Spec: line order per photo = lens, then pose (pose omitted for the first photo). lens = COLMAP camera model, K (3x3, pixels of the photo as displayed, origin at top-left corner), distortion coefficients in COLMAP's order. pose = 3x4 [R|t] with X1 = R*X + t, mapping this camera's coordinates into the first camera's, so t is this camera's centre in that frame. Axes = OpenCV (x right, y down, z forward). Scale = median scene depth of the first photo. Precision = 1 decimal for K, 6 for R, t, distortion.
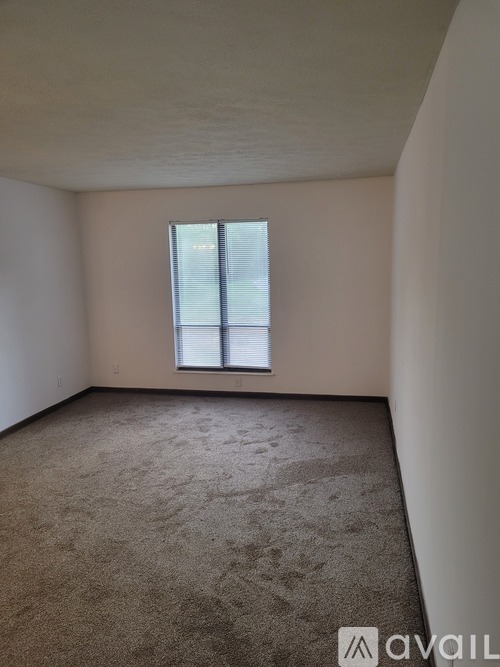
lens RADIAL K [[505.5, 0, 248.9], [0, 505.5, 335.6], [0, 0, 1]] dist [0.045541, -0.041177]
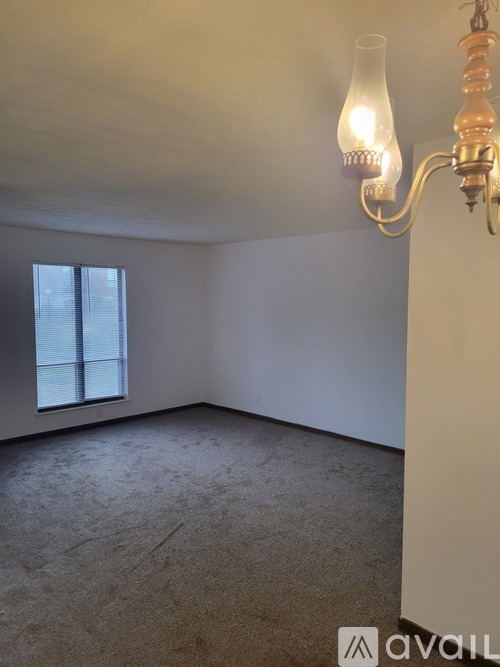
lens RADIAL K [[505.5, 0, 247.0], [0, 505.5, 332.8], [0, 0, 1]] dist [0.045541, -0.041177]
pose [[0.540580, -0.033846, 0.840612, -0.764090], [0.111628, 0.993241, -0.031794, -0.008158], [-0.833854, 0.111023, 0.540704, 0.131105]]
